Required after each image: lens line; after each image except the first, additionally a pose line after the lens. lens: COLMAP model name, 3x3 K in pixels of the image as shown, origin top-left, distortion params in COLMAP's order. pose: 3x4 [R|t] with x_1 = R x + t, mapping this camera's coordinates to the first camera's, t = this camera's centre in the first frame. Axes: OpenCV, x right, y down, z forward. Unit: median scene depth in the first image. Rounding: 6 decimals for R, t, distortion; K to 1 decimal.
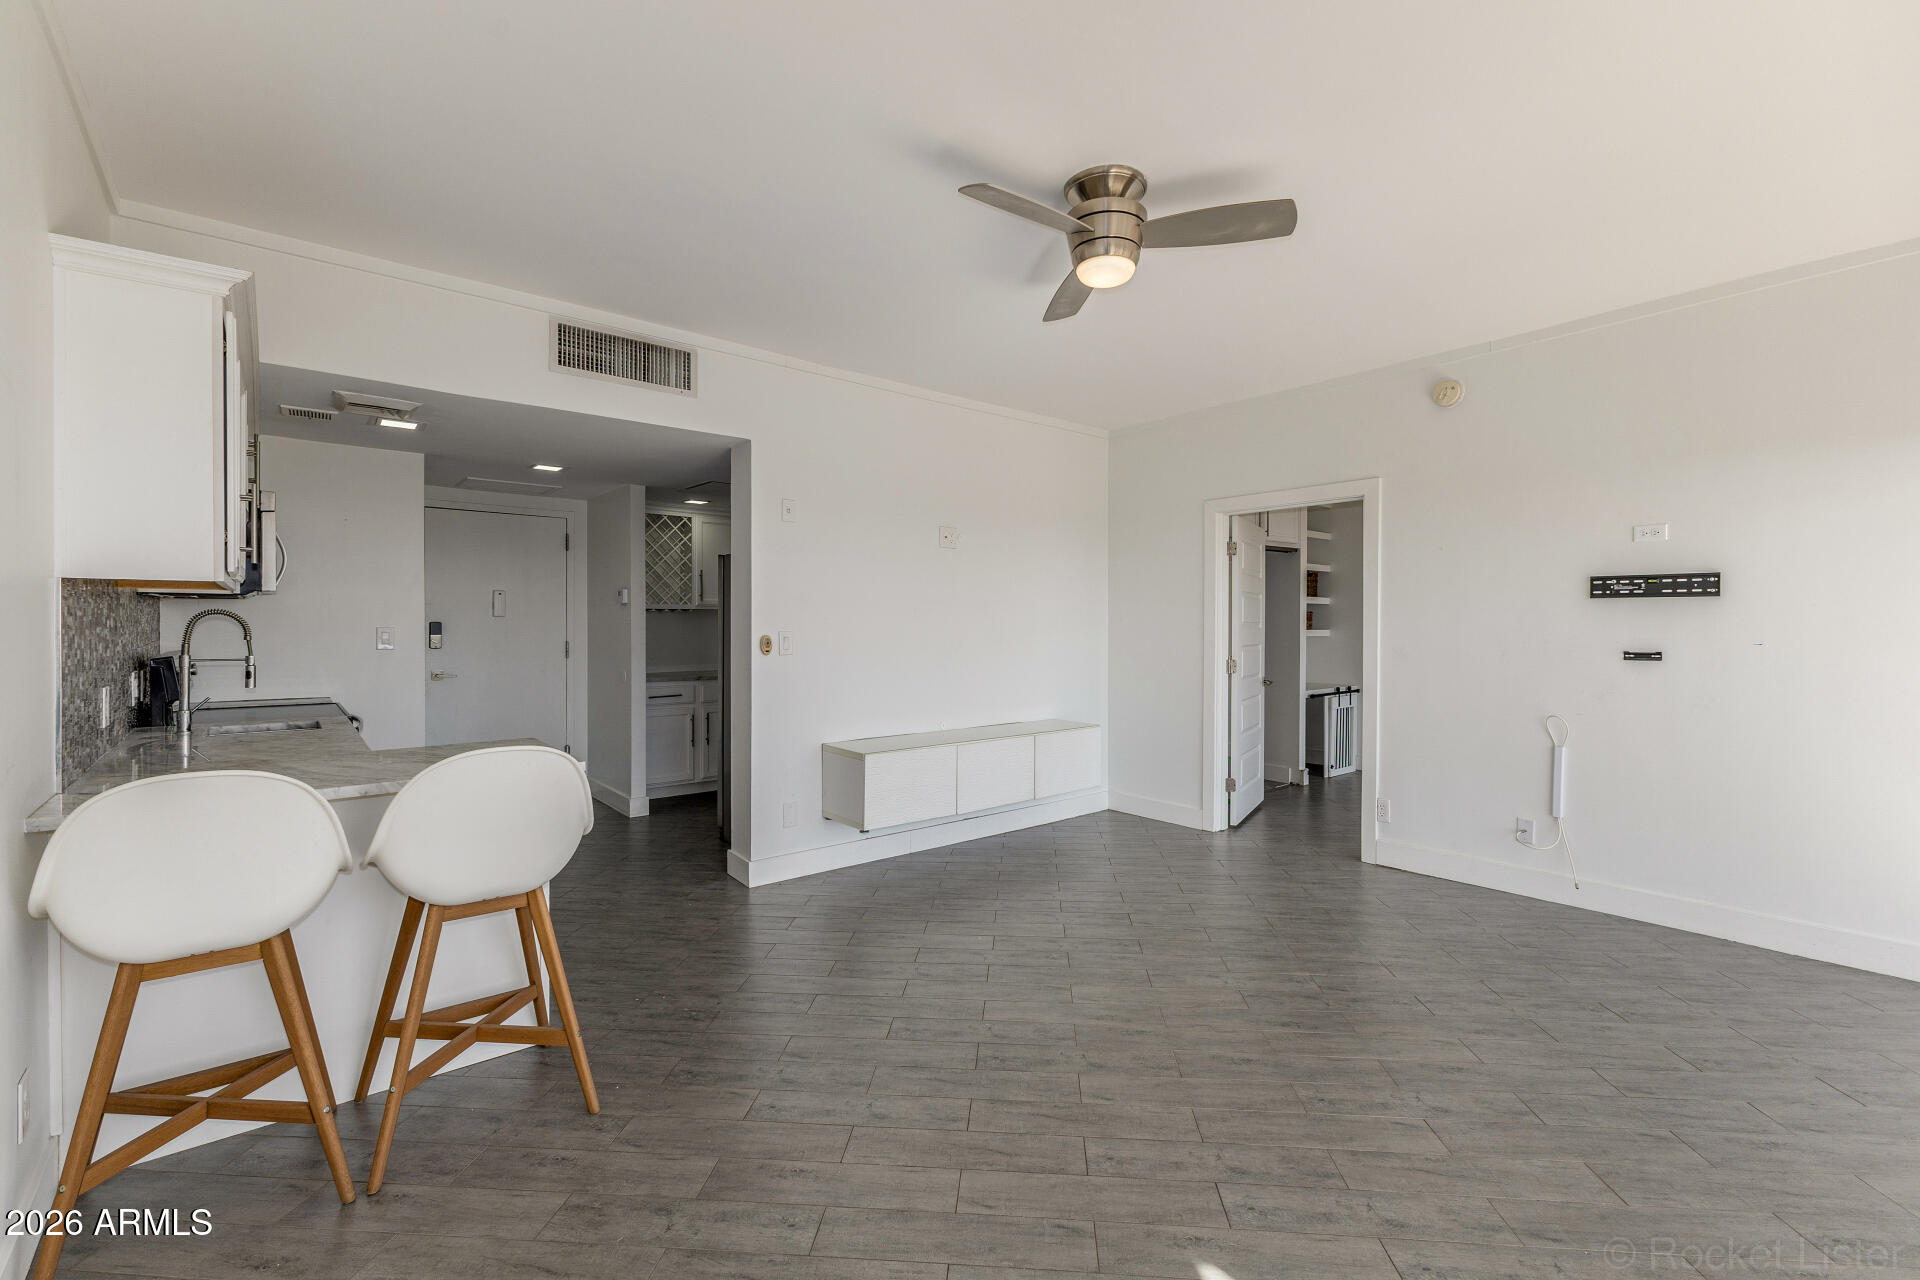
lens RADIAL K [[830.4, 0, 958.6], [0, 830.4, 626.7], [0, 0, 1]] dist [0.015878, -0.004401]
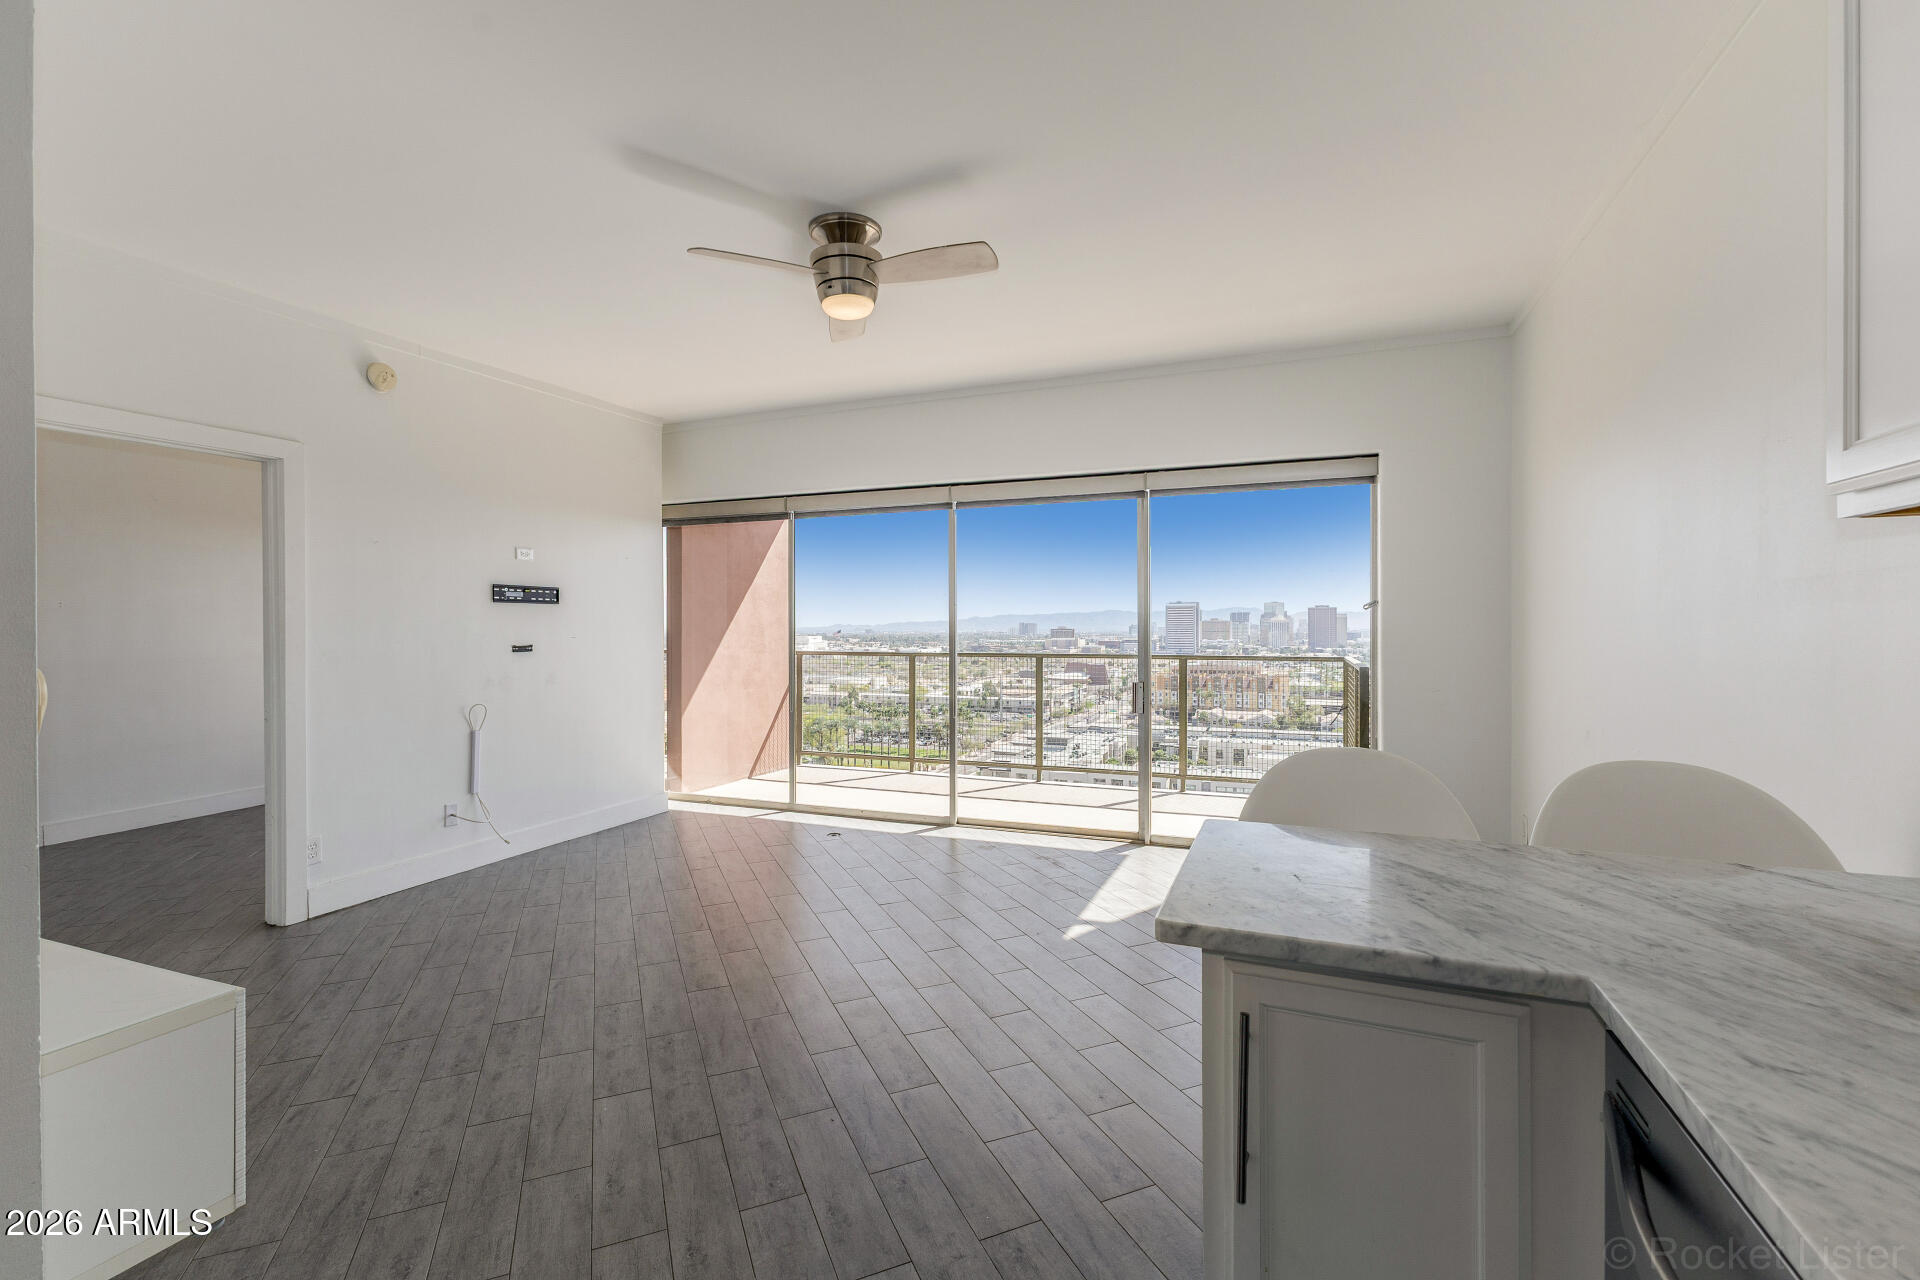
lens RADIAL K [[830.4, 0, 932.5], [0, 830.4, 632.7], [0, 0, 1]] dist [0.015878, -0.004401]
pose [[-0.446424, -0.004543, 0.894810, -0.633956], [0.008555, 0.999920, 0.009345, 0.003639], [-0.894781, 0.011827, -0.446349, 1.014810]]
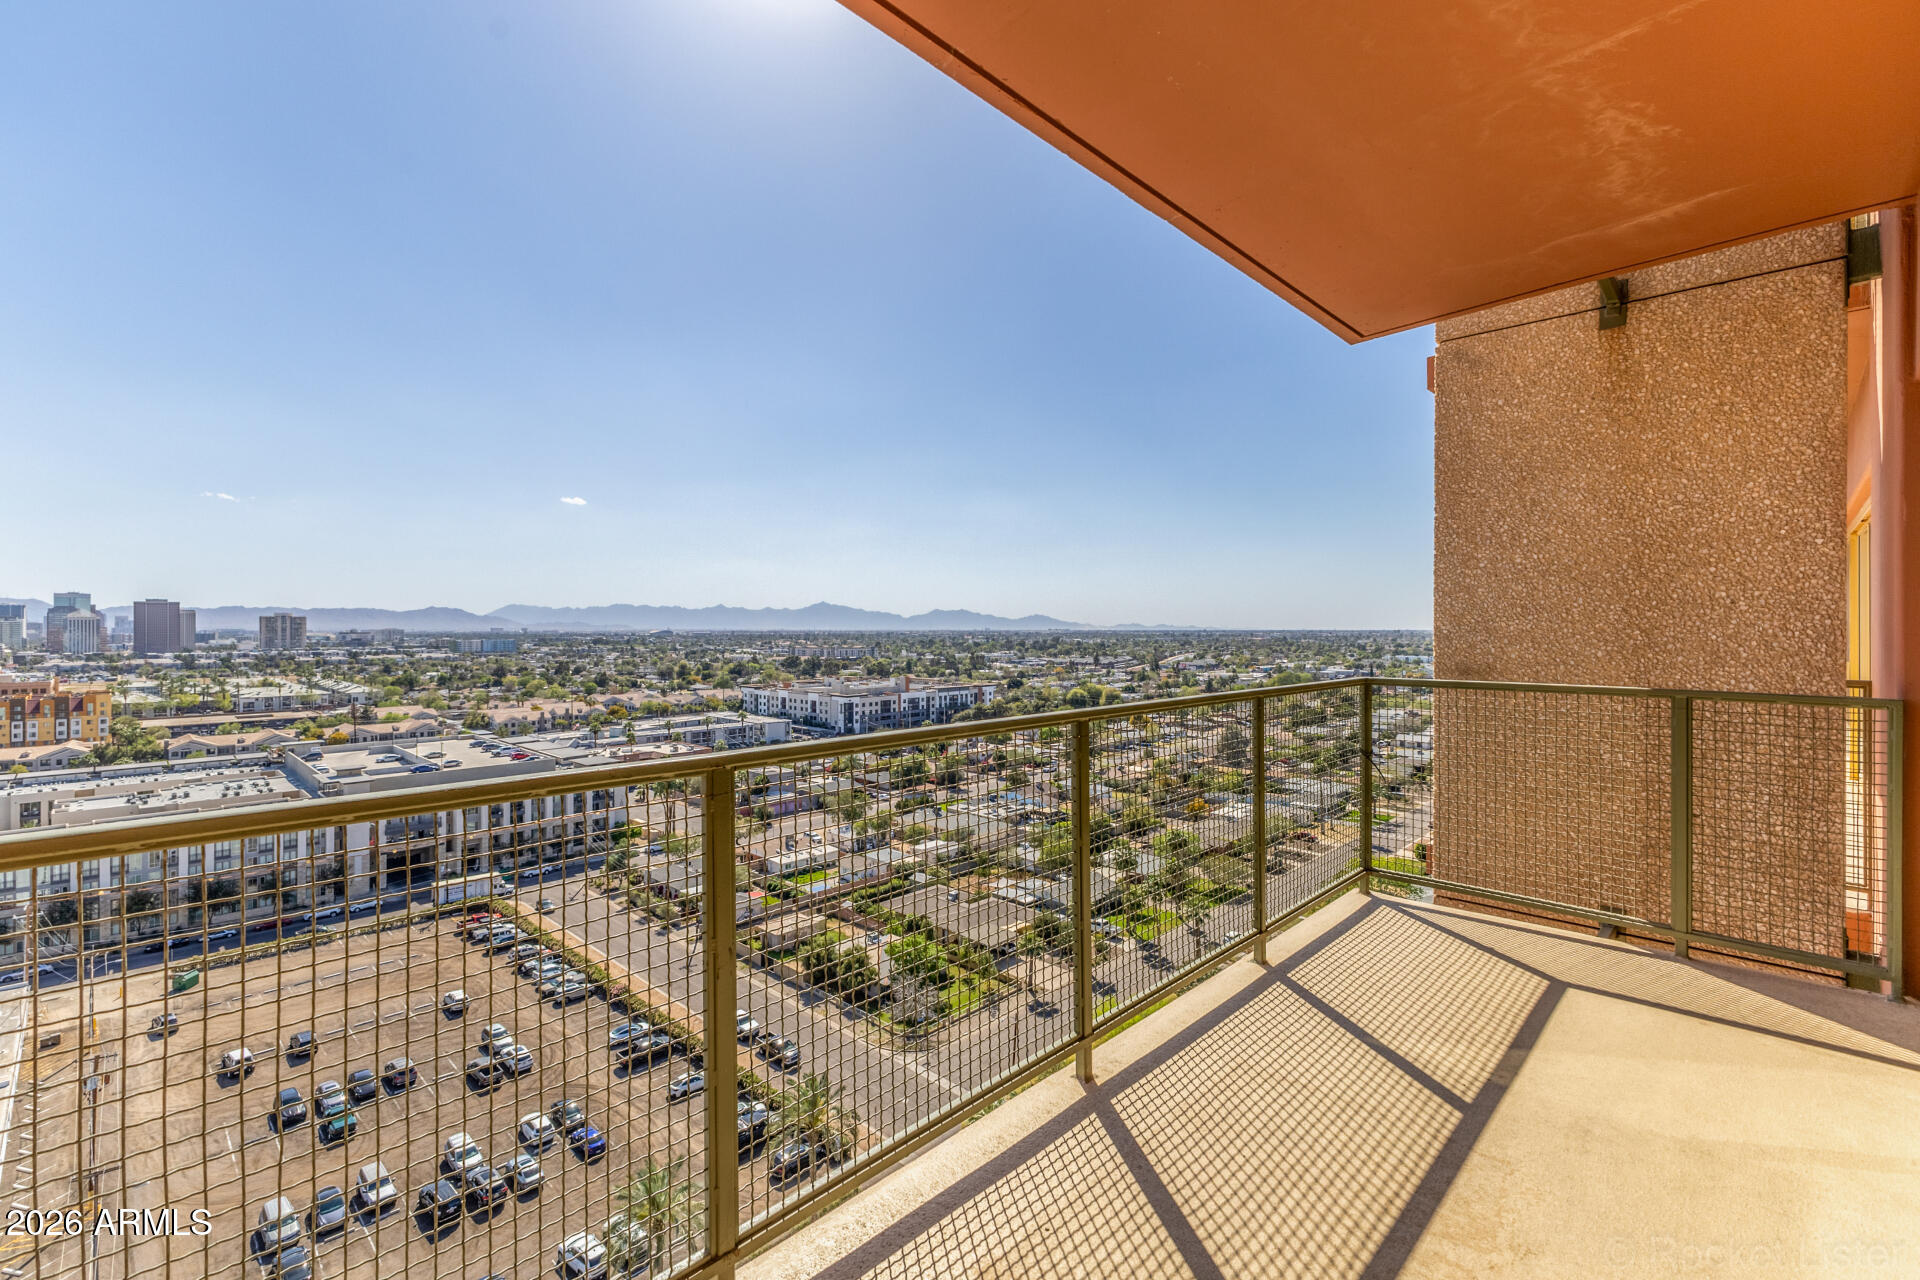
lens RADIAL K [[830.4, 0, 955.3], [0, 830.4, 623.0], [0, 0, 1]] dist [0.015878, -0.004401]
pose [[-0.995208, -0.002573, -0.097746, 1.159147], [-0.002786, 0.999994, 0.002050, -0.001598], [0.097740, 0.002313, -0.995209, 0.597292]]
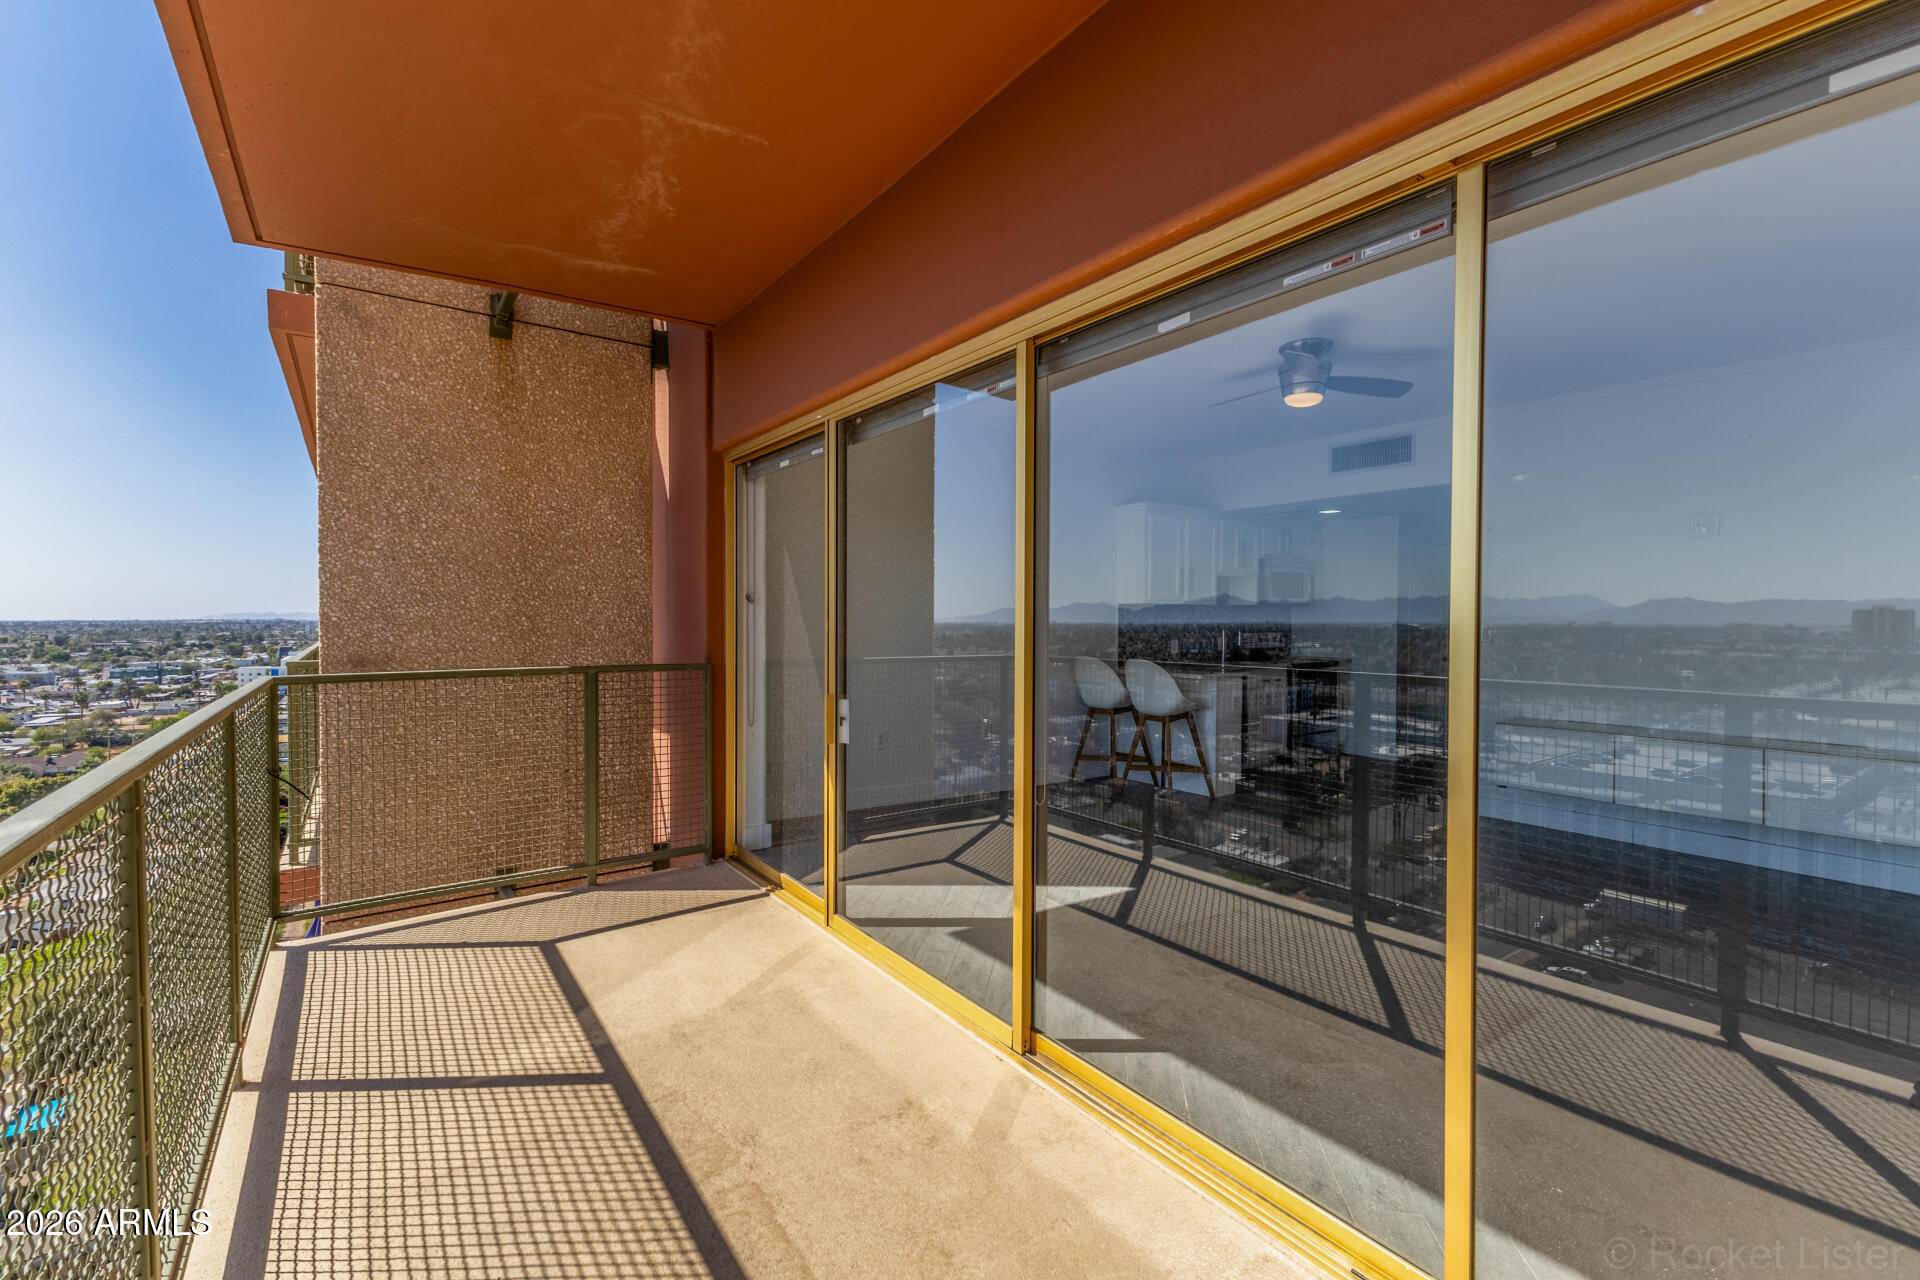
lens RADIAL K [[830.4, 0, 960.2], [0, 830.4, 629.8], [0, 0, 1]] dist [0.015878, -0.004401]
pose [[-0.069293, 0.014159, -0.997496, 1.341134], [-0.008241, 0.999857, 0.014765, 0.002992], [0.997562, 0.009243, -0.069167, 0.323138]]
